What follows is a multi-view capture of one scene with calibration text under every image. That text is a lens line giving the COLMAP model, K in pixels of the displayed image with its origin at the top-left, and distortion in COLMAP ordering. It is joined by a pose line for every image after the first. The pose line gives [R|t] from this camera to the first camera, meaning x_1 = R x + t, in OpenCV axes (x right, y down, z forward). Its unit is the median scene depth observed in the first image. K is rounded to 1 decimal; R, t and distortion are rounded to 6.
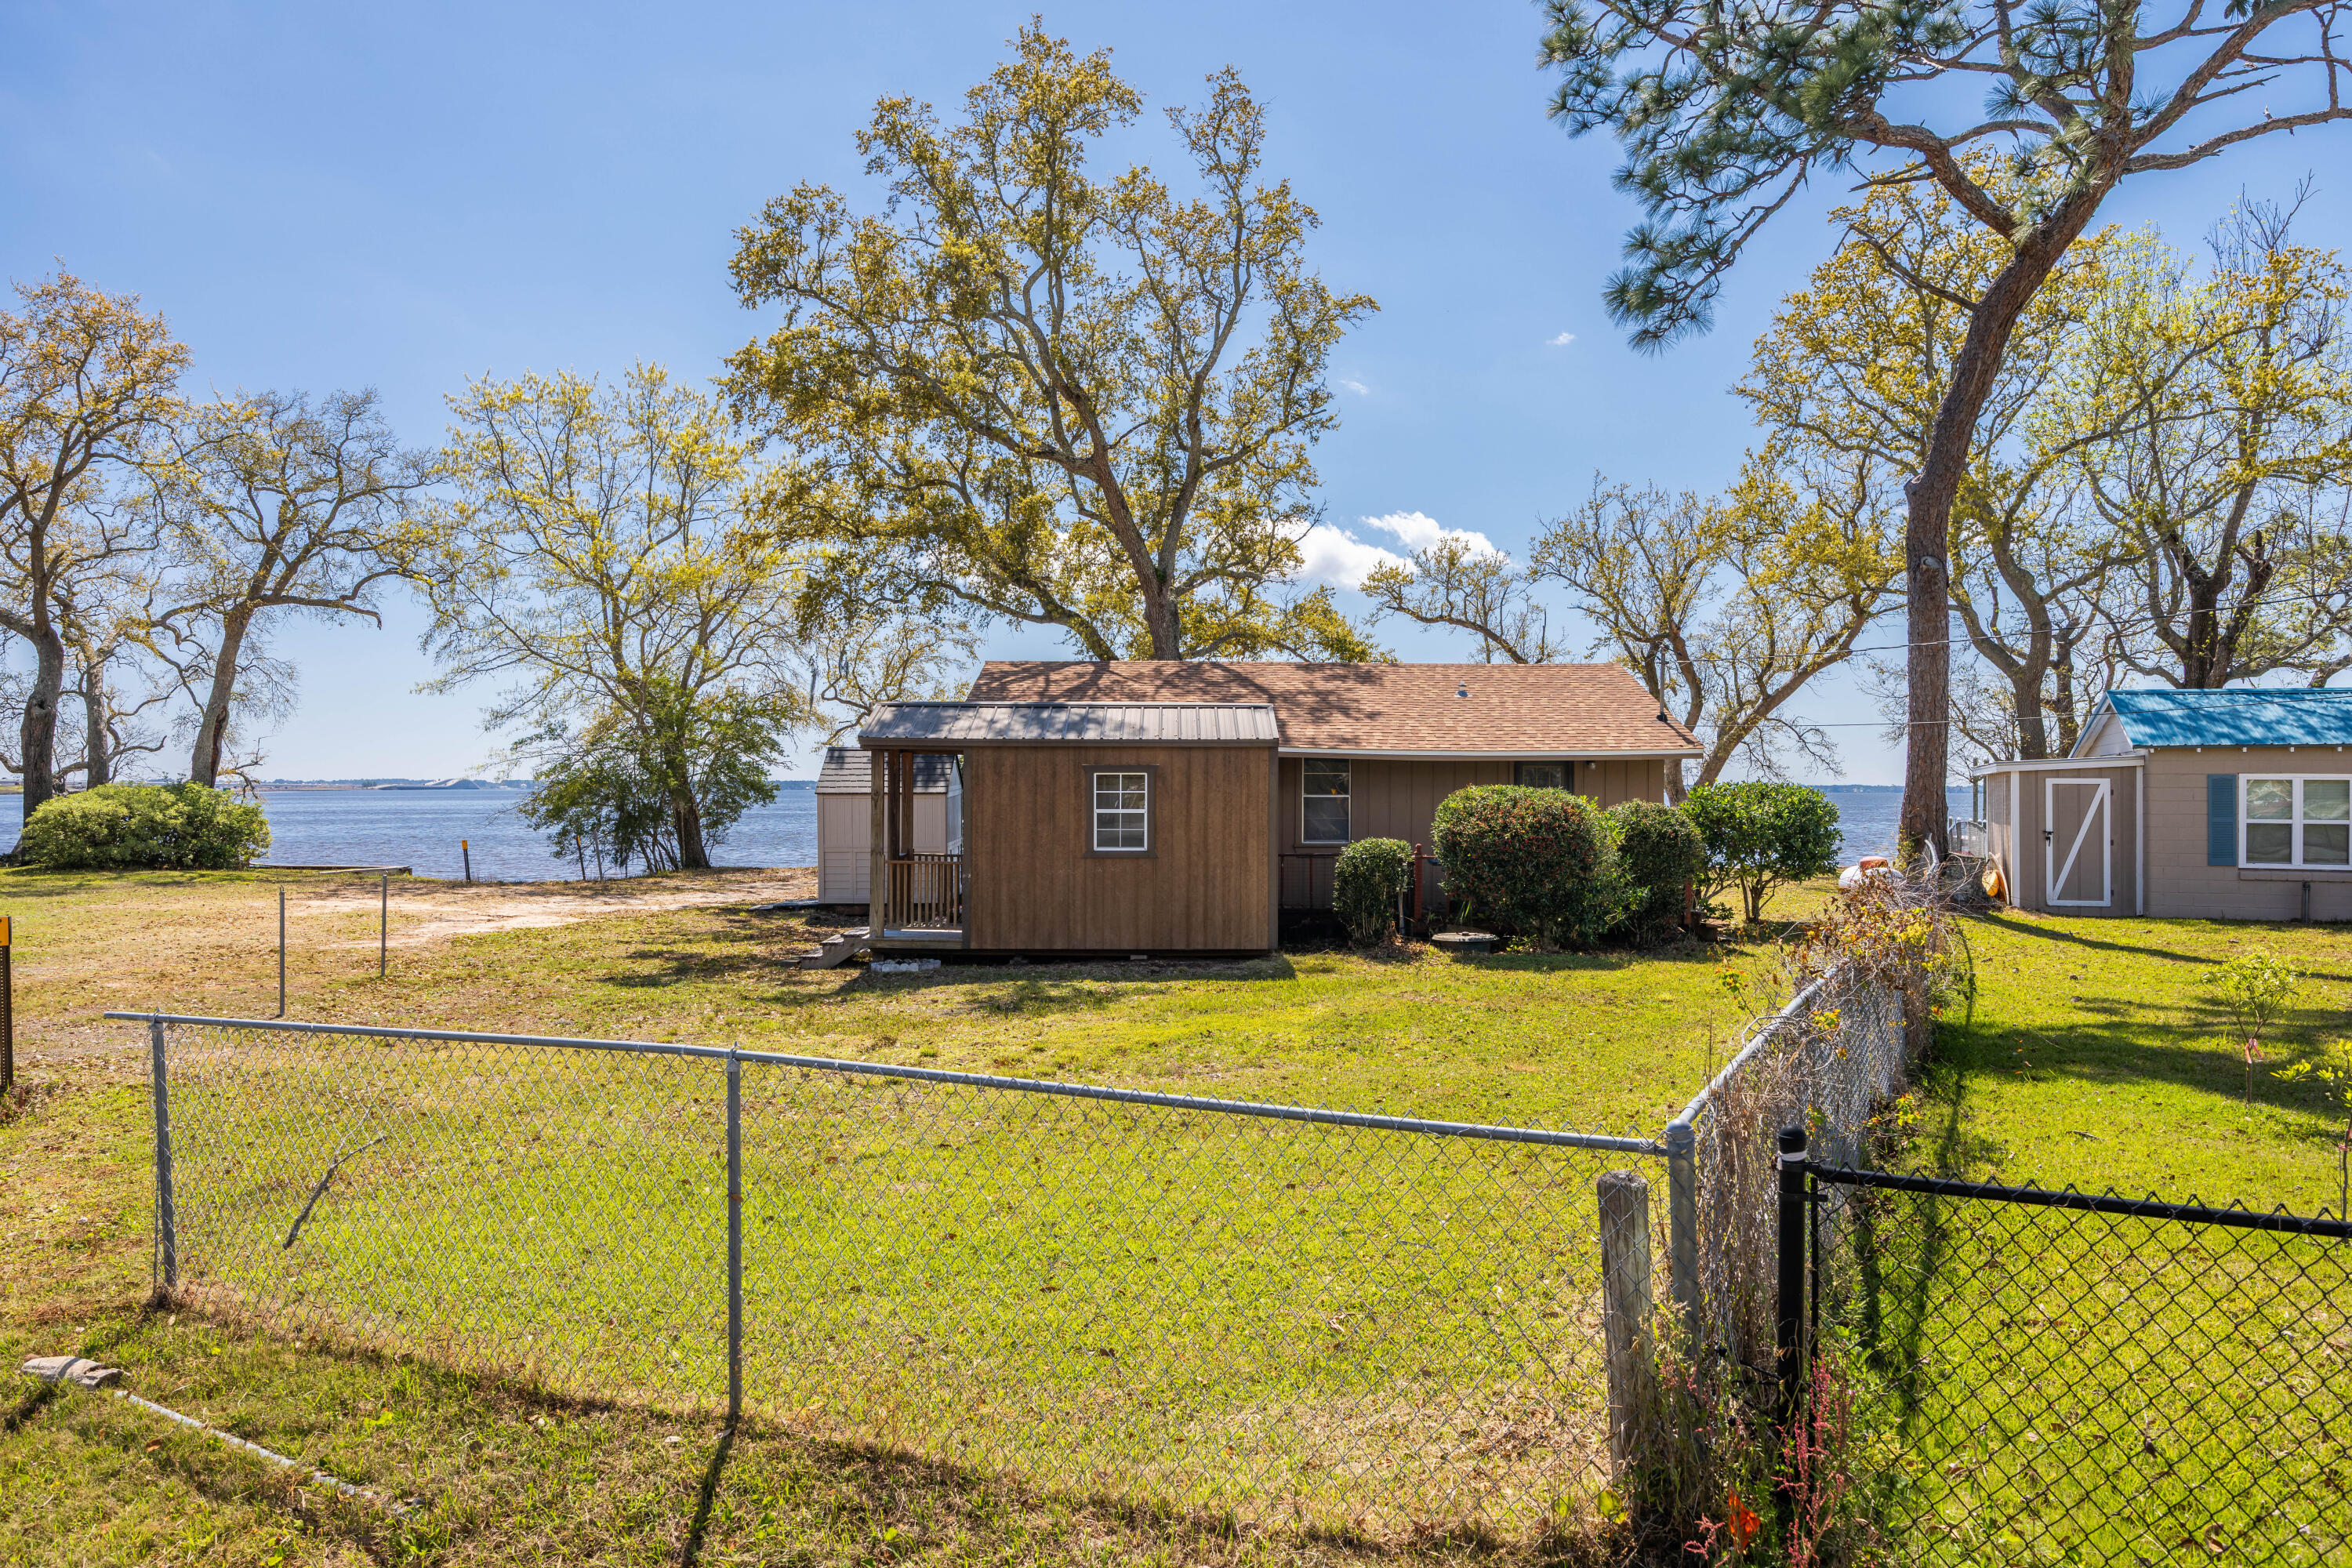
lens RADIAL K [[1630.1, 0, 1176.0], [0, 1630.1, 784.0], [0, 0, 1]] dist [0.004736, -0.000967]
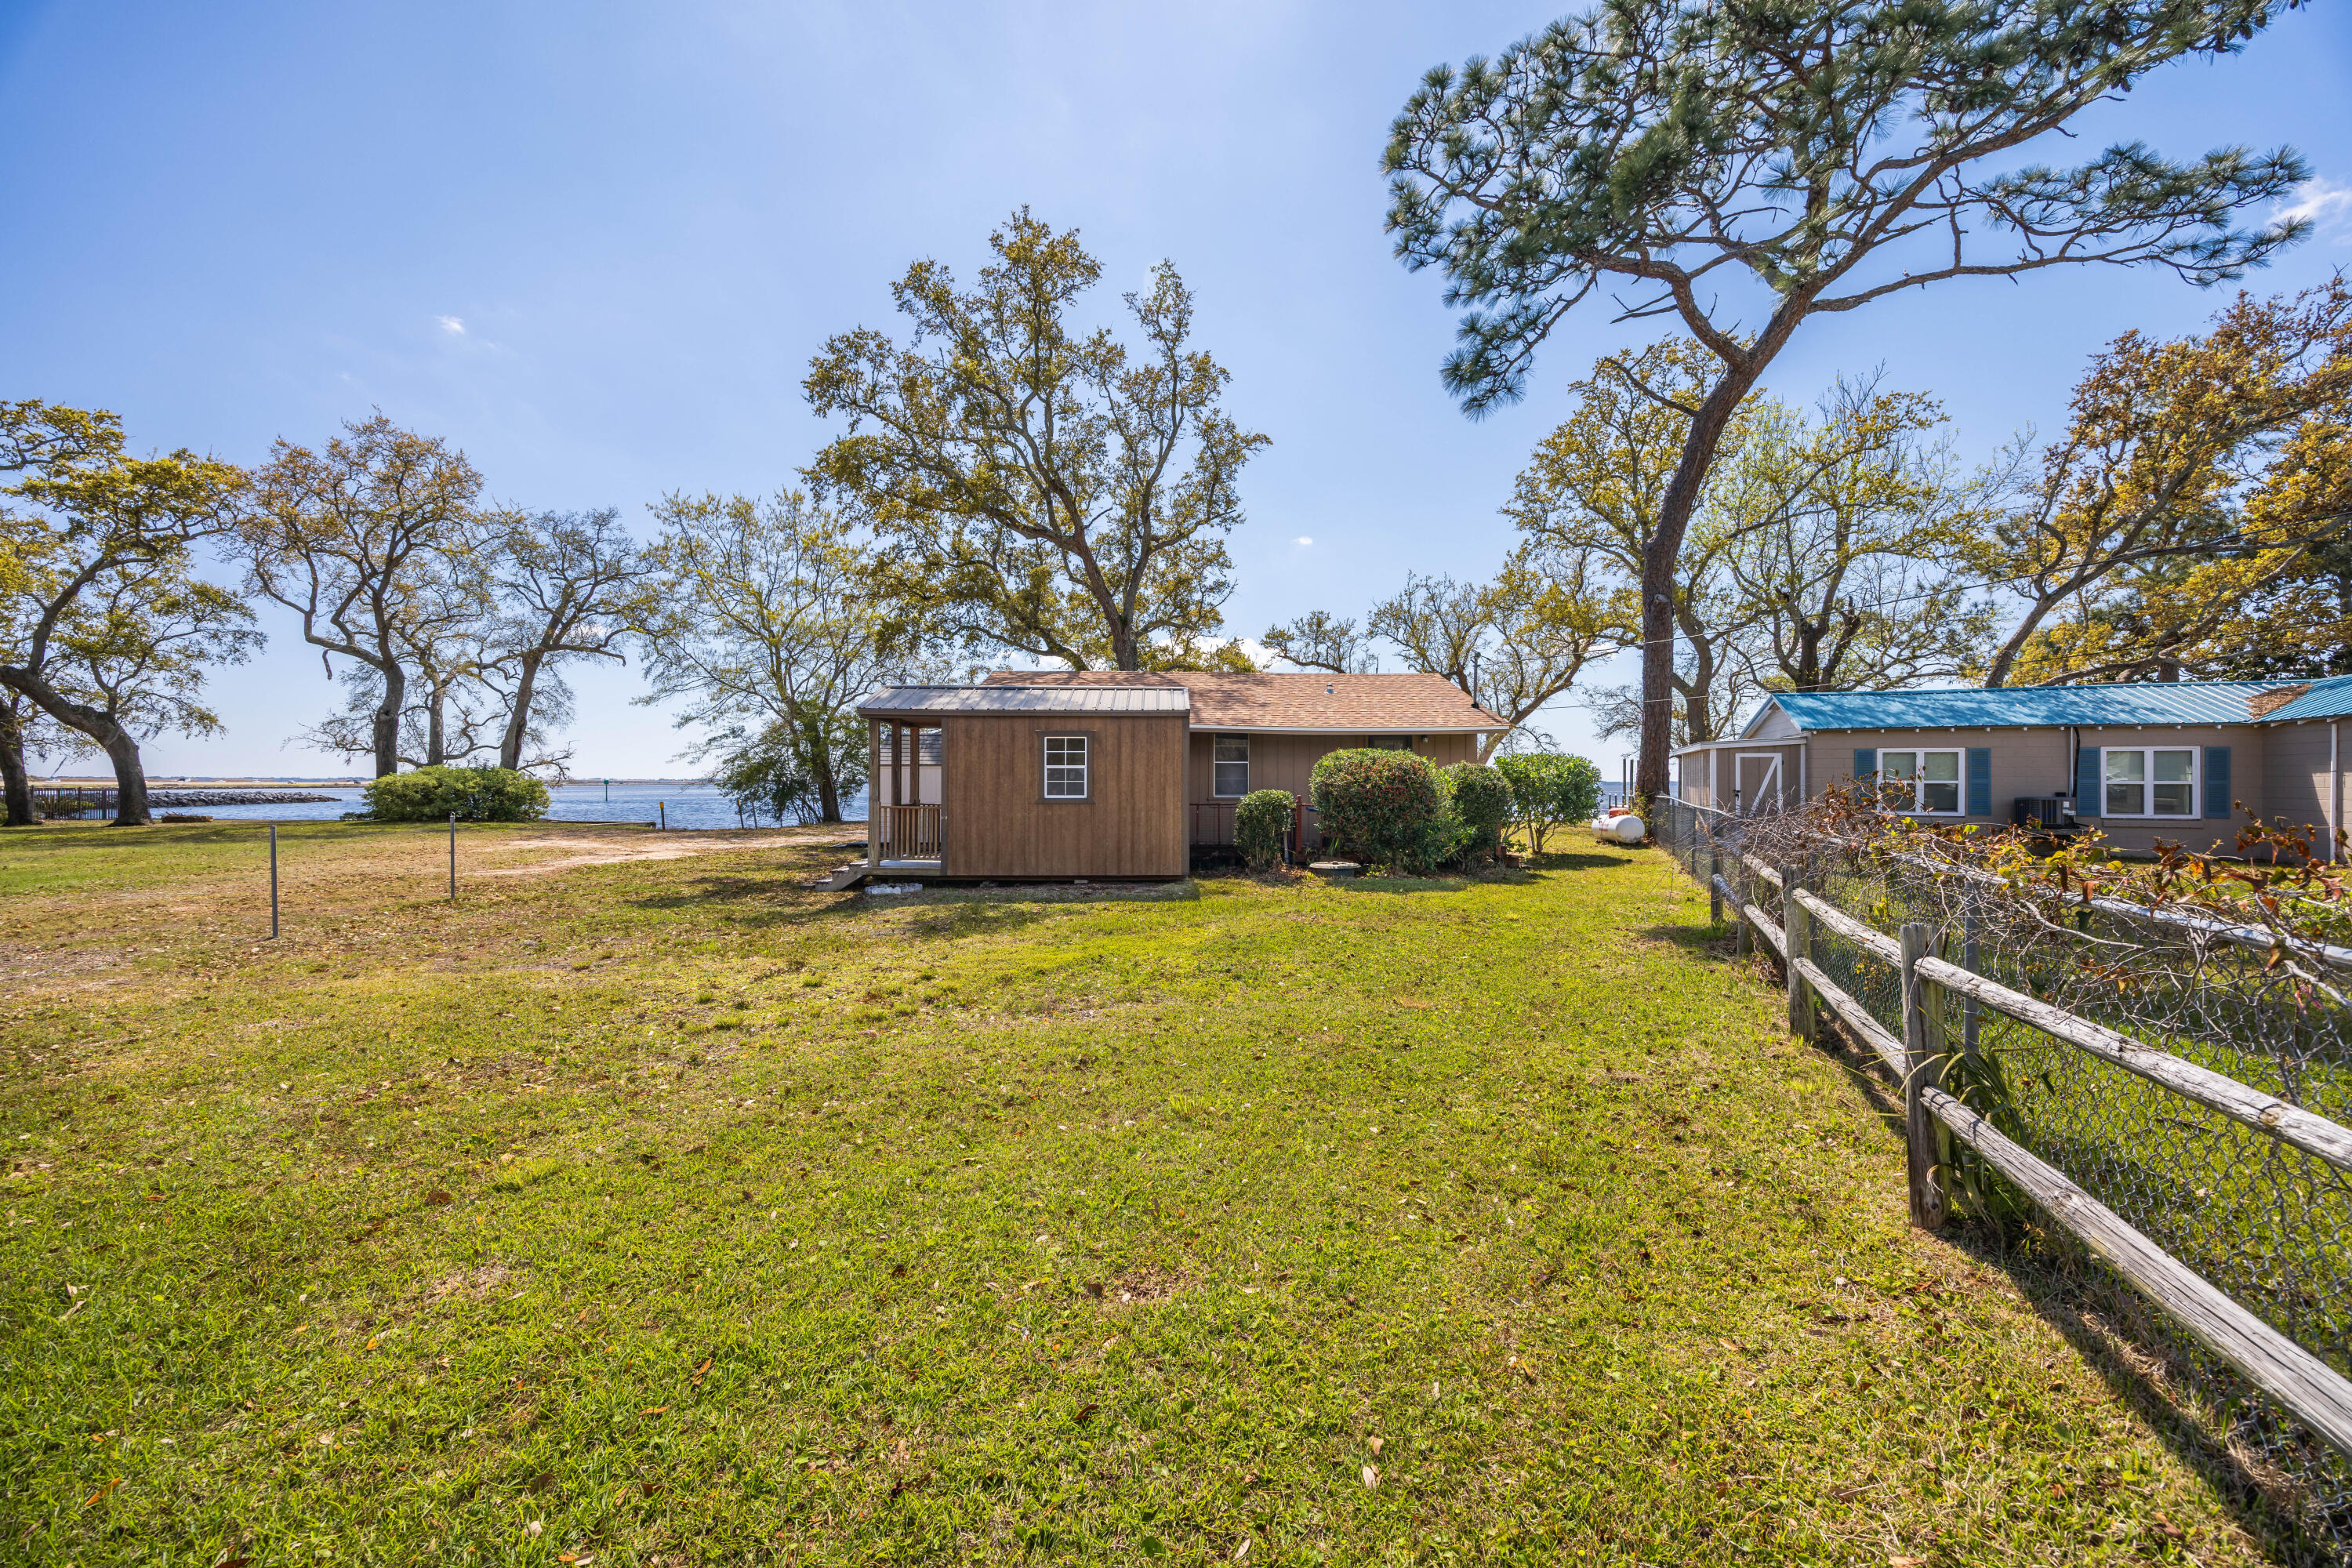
lens RADIAL K [[914.2, 0, 1176.0], [0, 914.2, 784.0], [0, 0, 1]] dist [0.000906, 0.000147]
pose [[0.999858, -0.000616, 0.016852, 0.026042], [0.000534, 0.999988, 0.004854, 0.017352], [-0.016854, -0.004845, 0.999846, 0.186060]]
